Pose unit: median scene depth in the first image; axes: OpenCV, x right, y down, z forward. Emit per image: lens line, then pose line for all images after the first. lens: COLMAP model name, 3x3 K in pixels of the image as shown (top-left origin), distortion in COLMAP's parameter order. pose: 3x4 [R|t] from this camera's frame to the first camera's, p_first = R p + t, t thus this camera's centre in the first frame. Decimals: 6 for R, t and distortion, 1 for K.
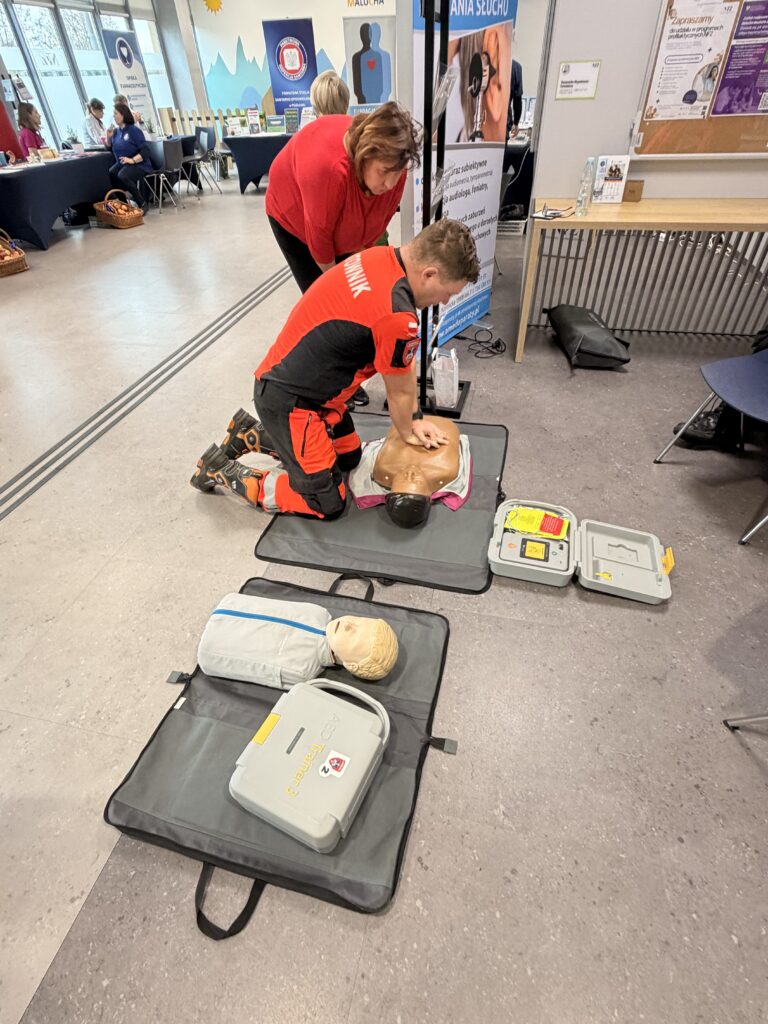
lens RADIAL K [[500.5, 0, 387.9], [0, 500.5, 511.1], [0, 0, 1]] dist [-0.005076, -0.000891]
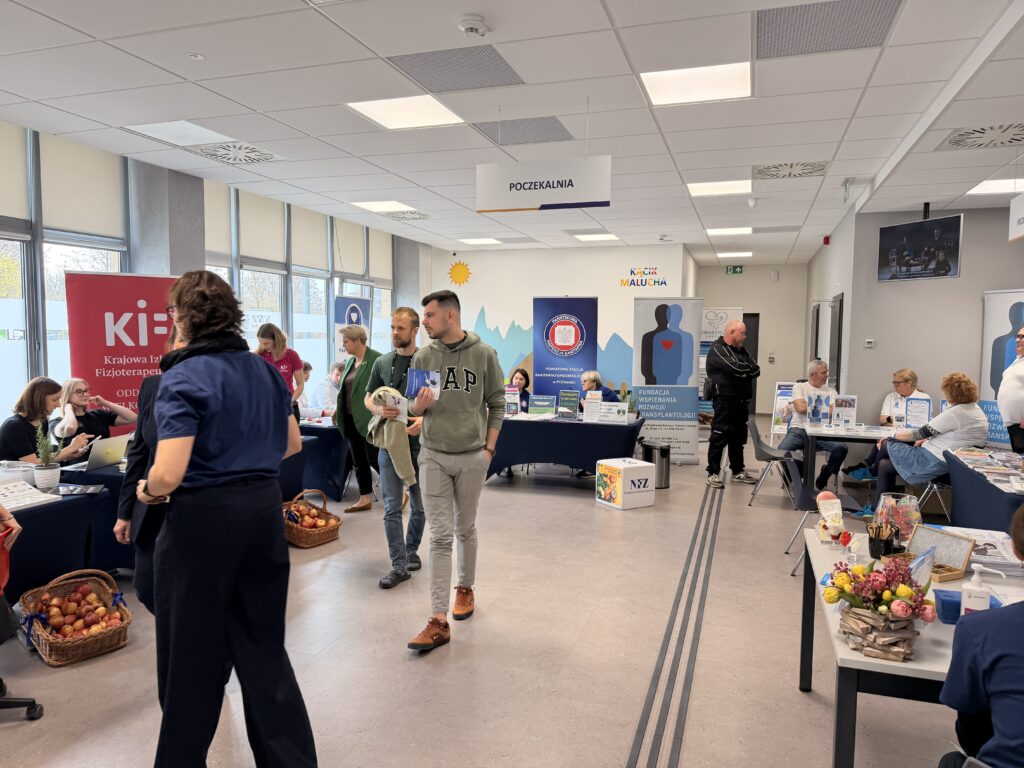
lens RADIAL K [[716.5, 0, 510.7], [0, 716.5, 381.4], [0, 0, 1]] dist [0.057645, -0.016280]
pose [[0.994261, 0.052768, -0.093065, -0.170588], [-0.098028, 0.797756, -0.594959, -0.185611], [0.042848, 0.600667, 0.798350, 0.157867]]
